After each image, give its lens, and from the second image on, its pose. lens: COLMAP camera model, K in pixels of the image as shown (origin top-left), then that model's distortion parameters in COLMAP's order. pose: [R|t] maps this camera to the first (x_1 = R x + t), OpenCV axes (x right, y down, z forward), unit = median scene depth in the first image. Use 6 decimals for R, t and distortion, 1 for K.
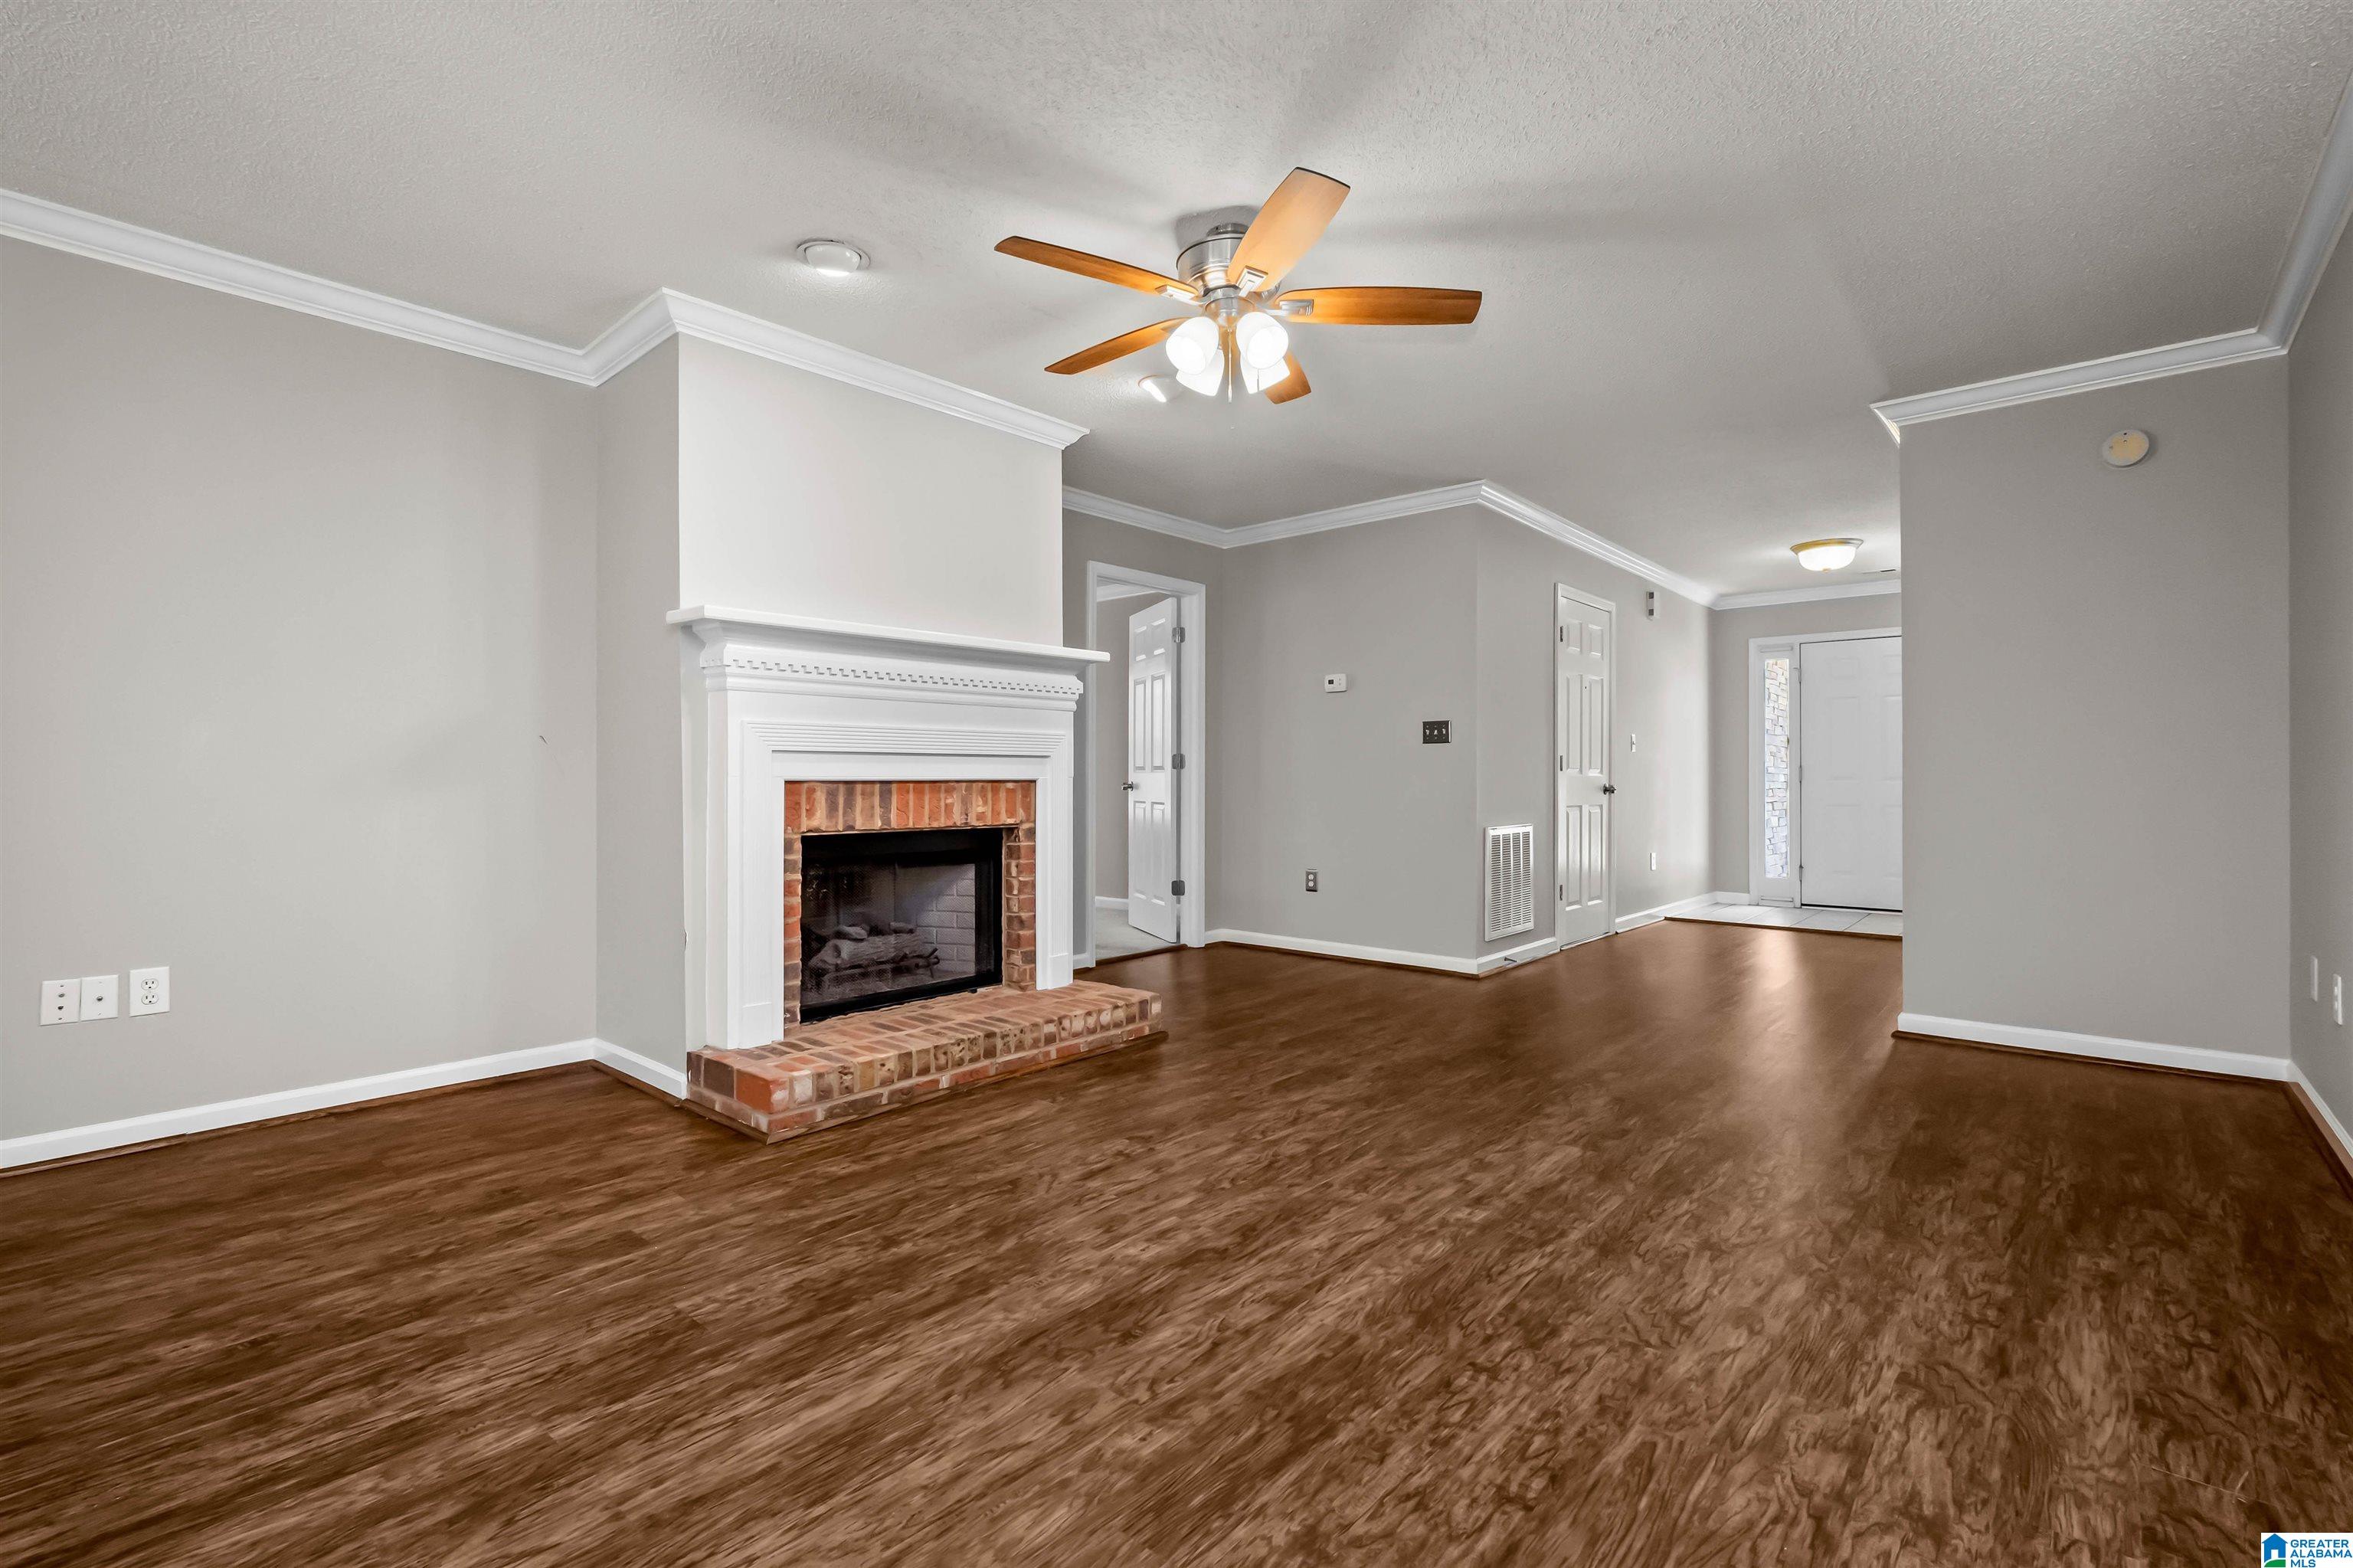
lens RADIAL K [[1040.9, 0, 1189.6], [0, 1040.9, 780.0], [0, 0, 1]] dist [-0.002136, -0.000206]
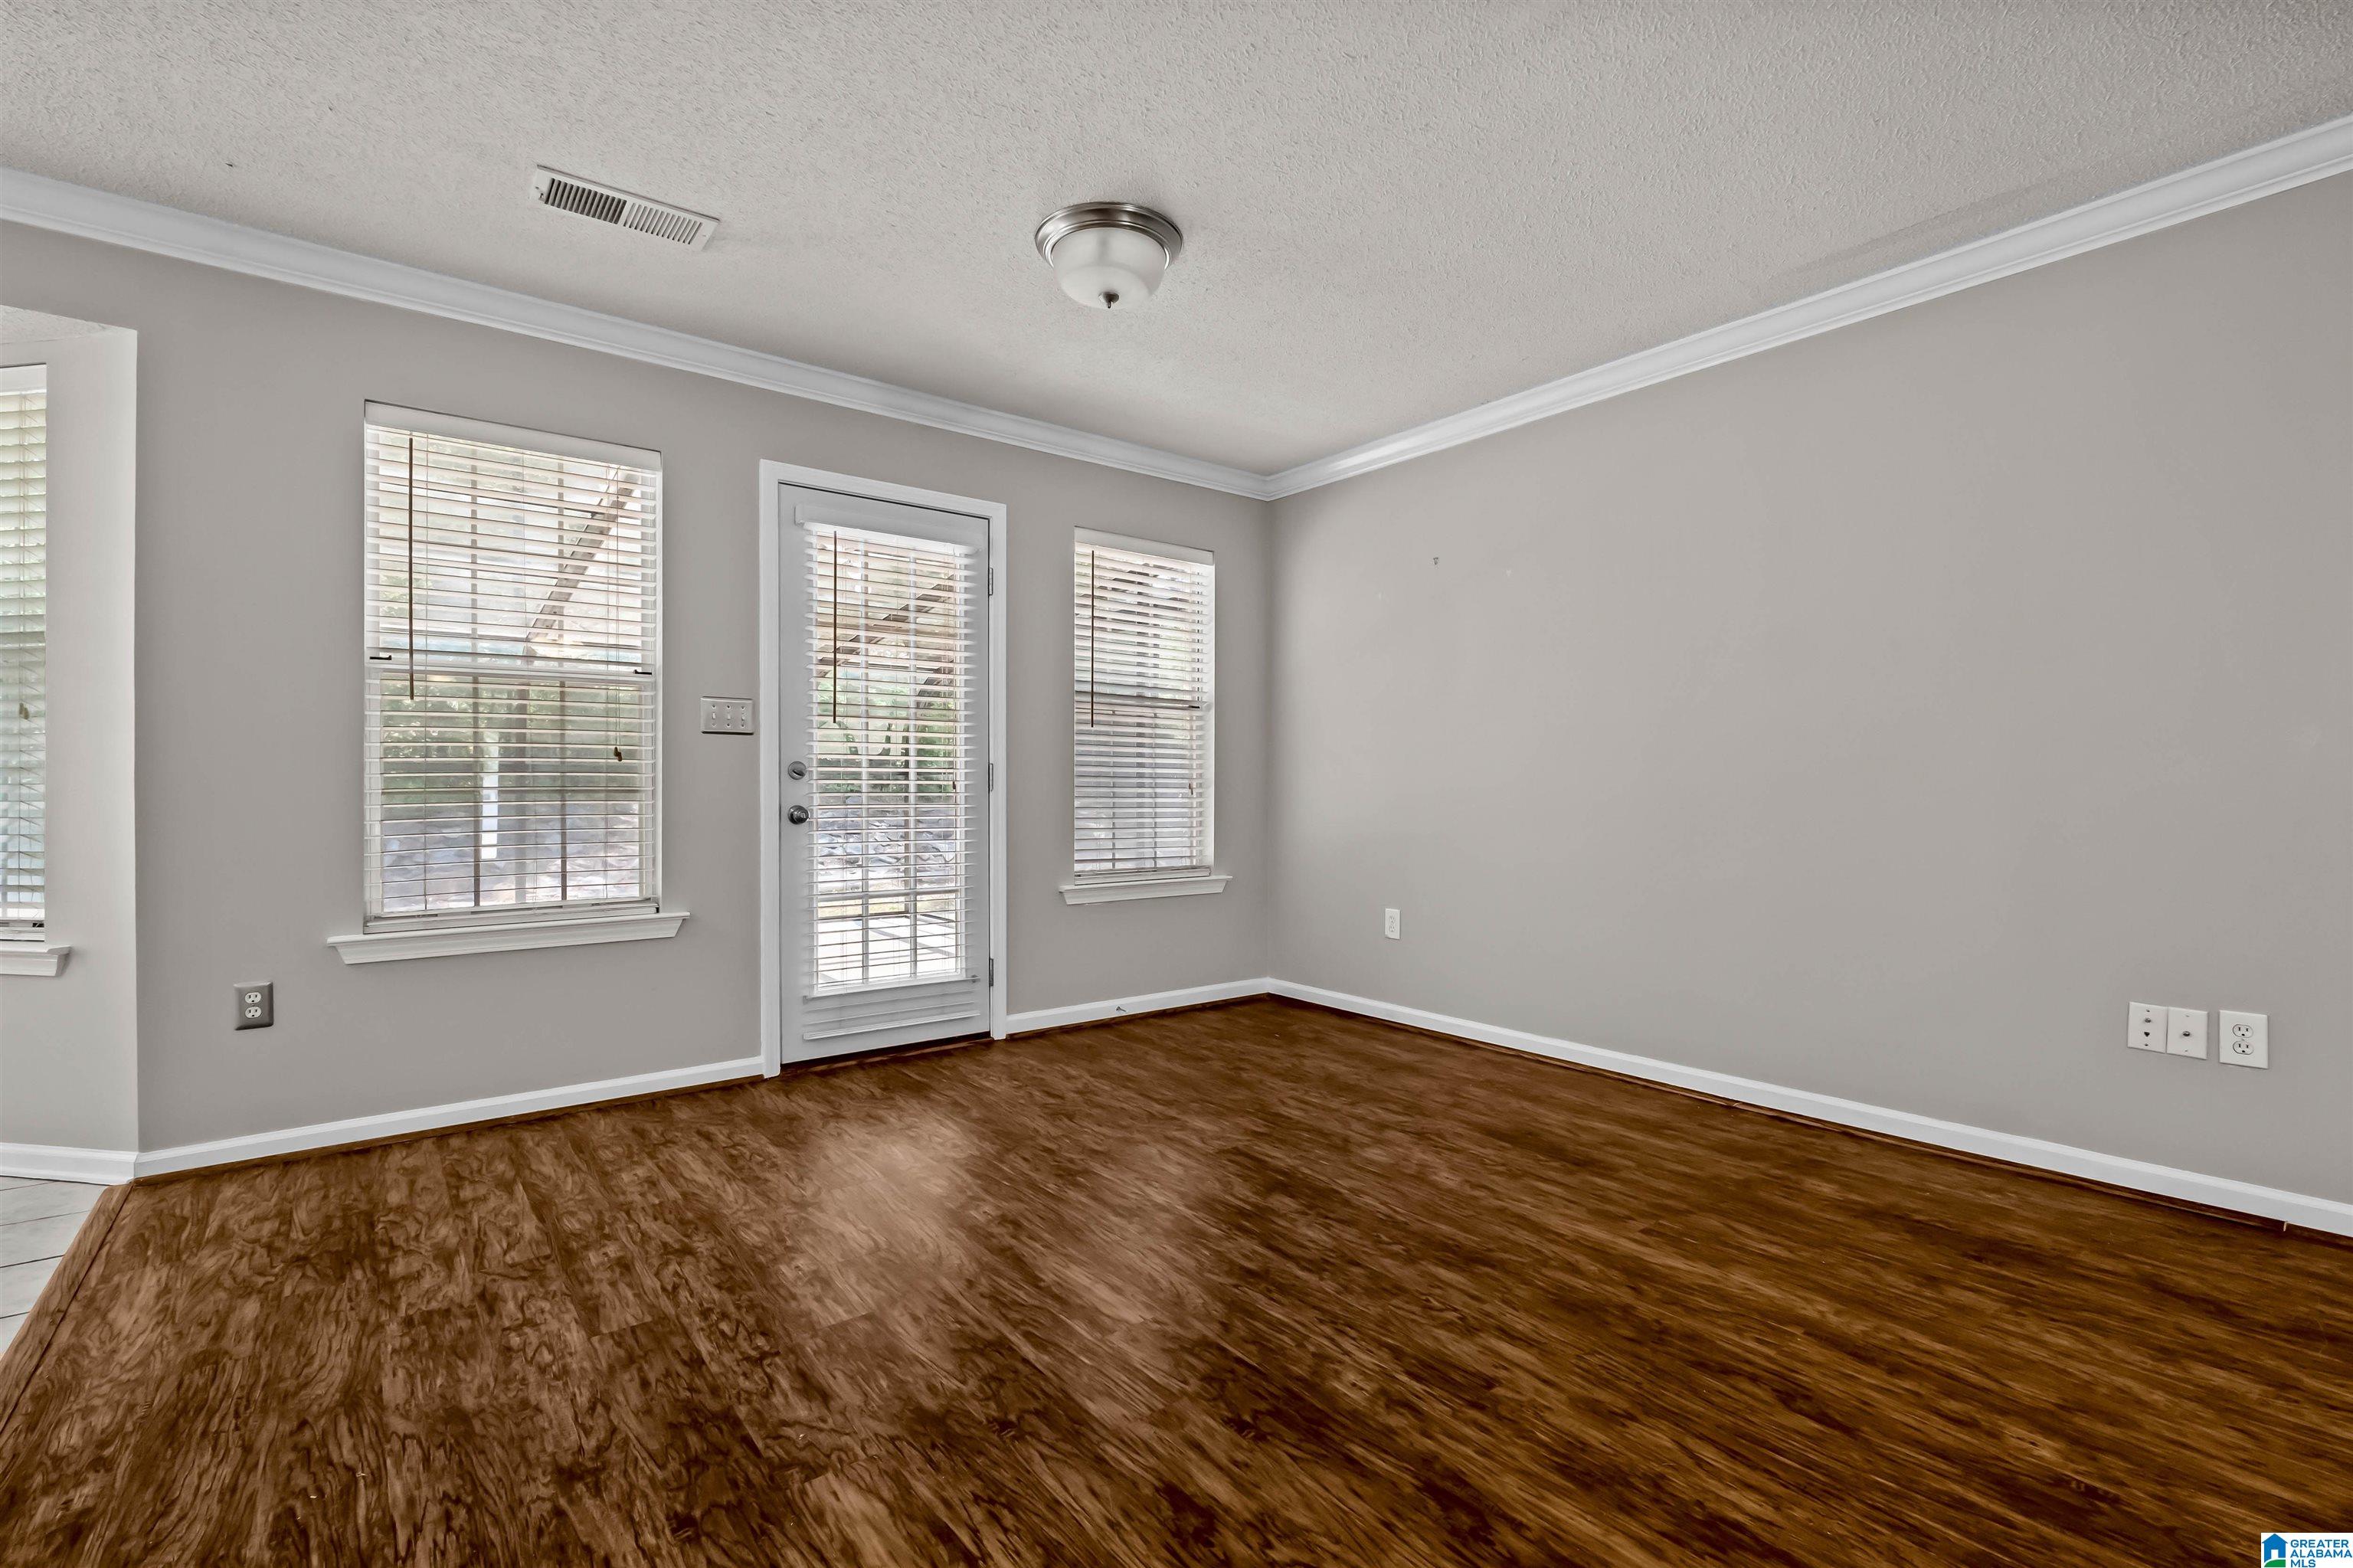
lens RADIAL K [[1052.7, 0, 1167.5], [0, 1052.7, 792.9], [0, 0, 1]] dist [-0.001511, 0.000875]
pose [[-0.194962, -0.000299, -0.980811, 0.024887], [-0.001641, 0.999999, 0.000021, 0.001604], [0.980809, 0.001614, -0.194962, 0.296859]]
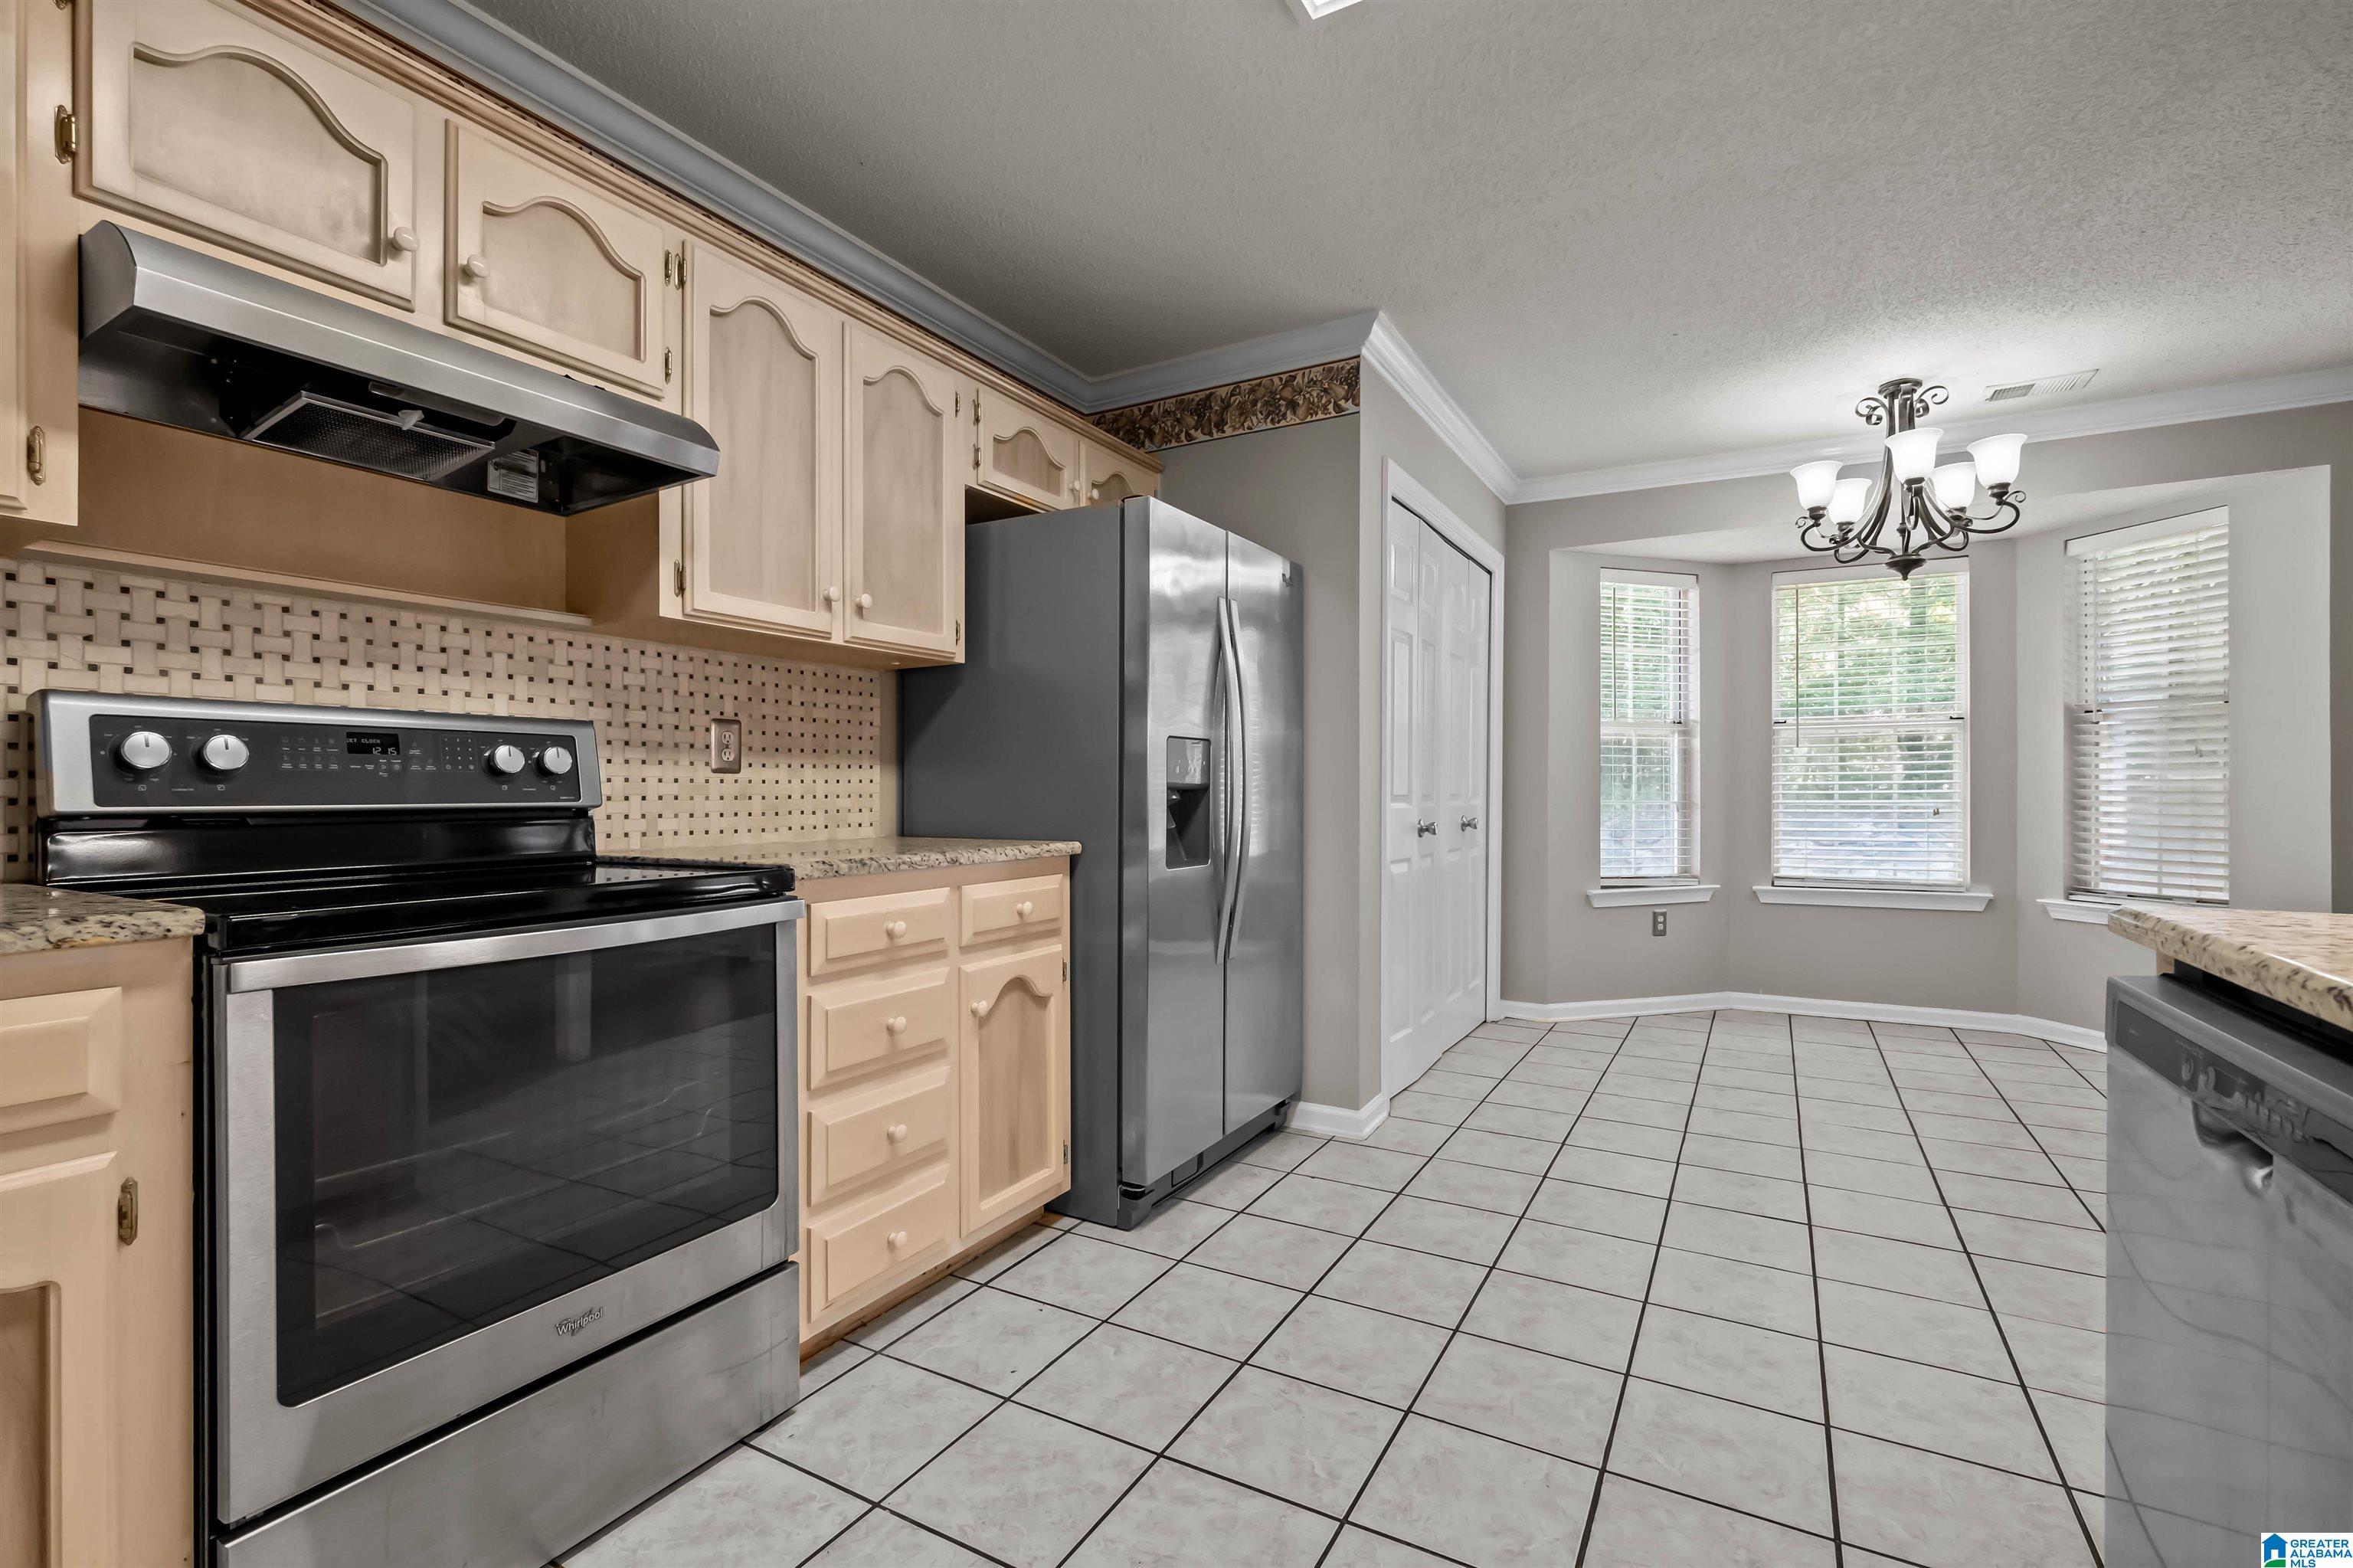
lens RADIAL K [[1052.7, 0, 1167.5], [0, 1052.7, 792.9], [0, 0, 1]] dist [-0.001511, 0.000875]
pose [[-0.980116, -0.000621, -0.198424, 0.878245], [-0.000880, 0.999999, 0.001220, -0.018220], [0.198423, 0.001370, -0.980116, 0.173486]]
